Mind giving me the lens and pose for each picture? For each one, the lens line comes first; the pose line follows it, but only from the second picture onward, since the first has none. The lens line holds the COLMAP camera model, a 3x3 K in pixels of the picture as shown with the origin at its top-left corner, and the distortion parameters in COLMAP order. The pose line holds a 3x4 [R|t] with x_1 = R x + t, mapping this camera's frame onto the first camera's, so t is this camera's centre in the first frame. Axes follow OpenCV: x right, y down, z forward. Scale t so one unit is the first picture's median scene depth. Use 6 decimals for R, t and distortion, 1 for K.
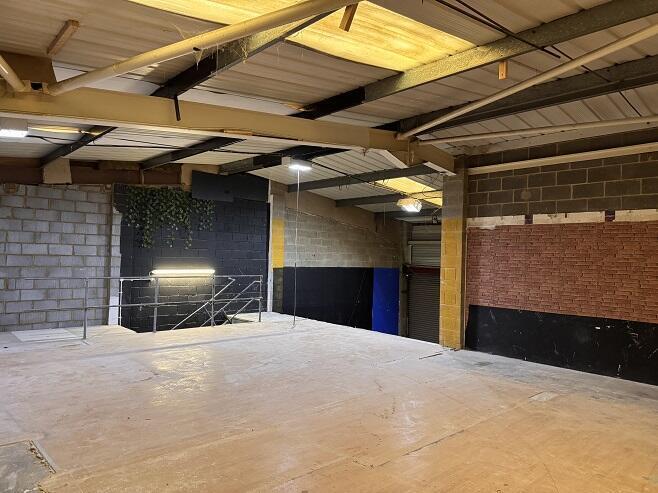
lens RADIAL K [[462.0, 0, 330.6], [0, 462.0, 249.3], [0, 0, 1]] dist [0.082001, -0.089469]
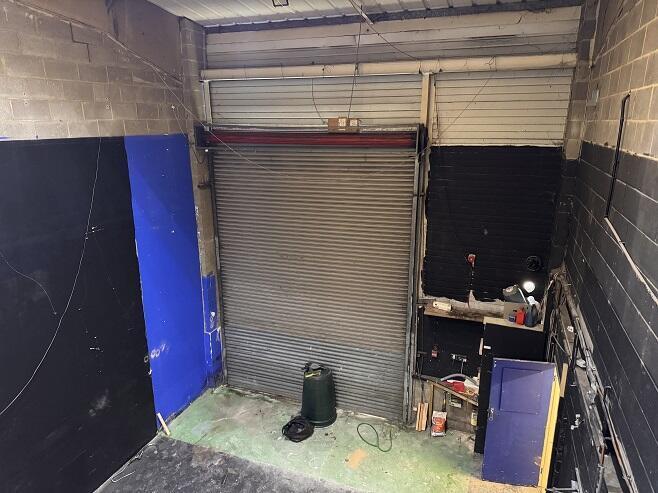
lens RADIAL K [[462.0, 0, 330.5], [0, 462.0, 244.5], [0, 0, 1]] dist [0.082001, -0.089469]
pose [[0.892097, -0.147437, 0.427114, 0.106308], [0.020562, 0.957533, 0.287589, 0.026798], [-0.451377, -0.247775, 0.857244, 0.884337]]
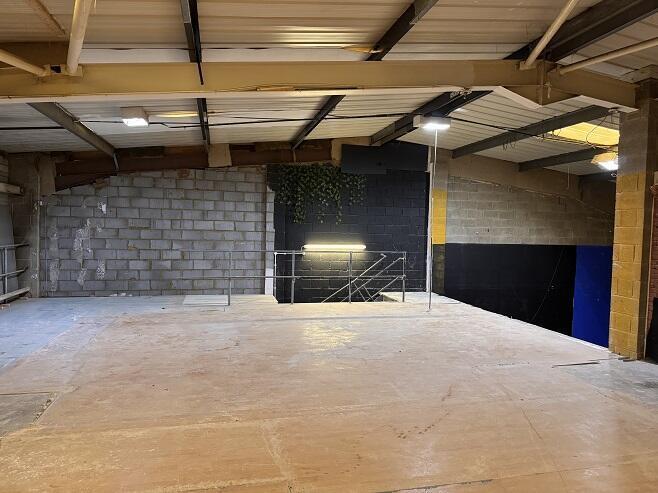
lens RADIAL K [[462.0, 0, 325.4], [0, 462.0, 249.8], [0, 0, 1]] dist [0.082001, -0.089469]
pose [[0.875834, 0.013885, -0.482413, 0.168323], [0.009917, 0.998857, 0.046754, 0.008397], [0.482511, -0.045733, 0.874695, 0.129256]]
